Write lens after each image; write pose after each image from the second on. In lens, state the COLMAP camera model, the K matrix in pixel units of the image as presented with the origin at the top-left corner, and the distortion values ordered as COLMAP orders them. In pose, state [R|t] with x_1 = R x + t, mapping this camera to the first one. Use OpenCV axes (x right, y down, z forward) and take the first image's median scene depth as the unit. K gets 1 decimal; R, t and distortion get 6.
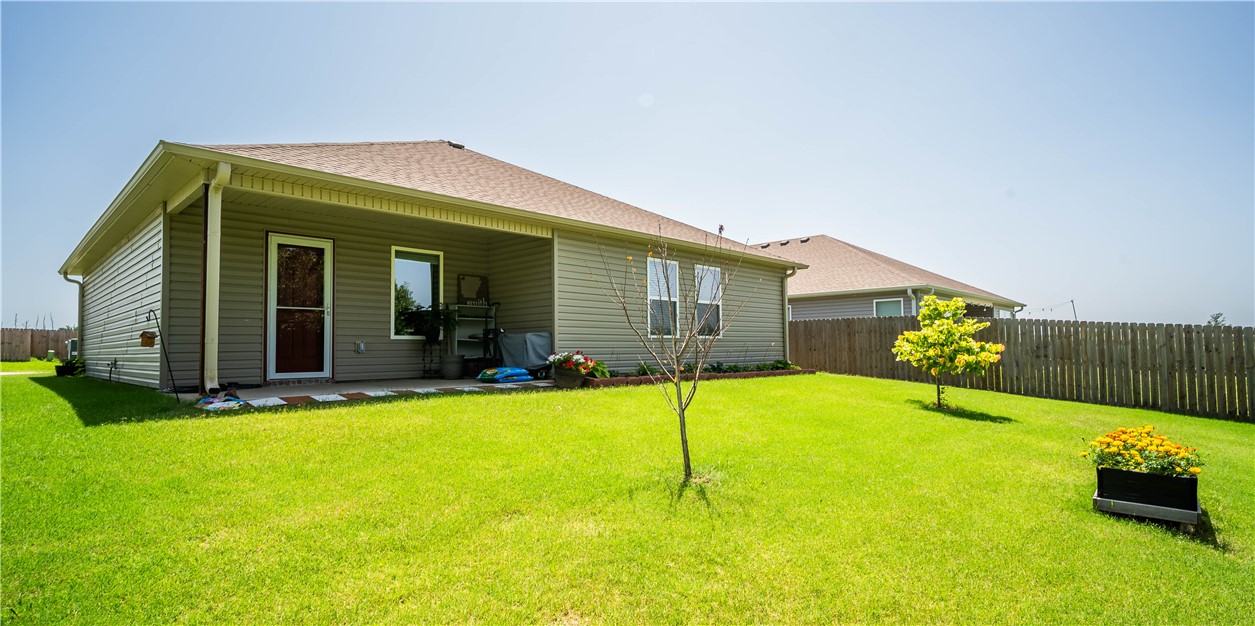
lens RADIAL K [[654.2, 0, 627.5], [0, 654.2, 313.0], [0, 0, 1]] dist [-0.002287, -0.000129]
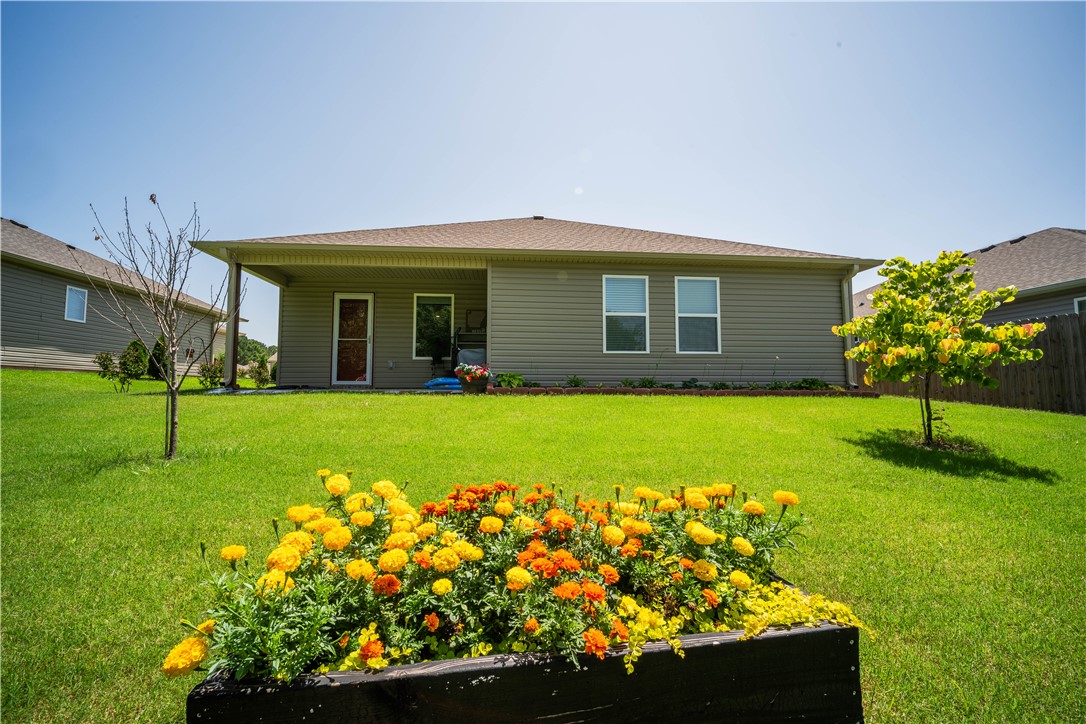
lens RADIAL K [[460.1, 0, 543.0], [0, 460.1, 362.0], [0, 0, 1]] dist [-0.011148, -0.000328]
pose [[0.729486, -0.031033, -0.683292, 0.513854], [0.026383, 0.999503, -0.017227, 0.069364], [0.683487, -0.005460, 0.729942, 0.469385]]
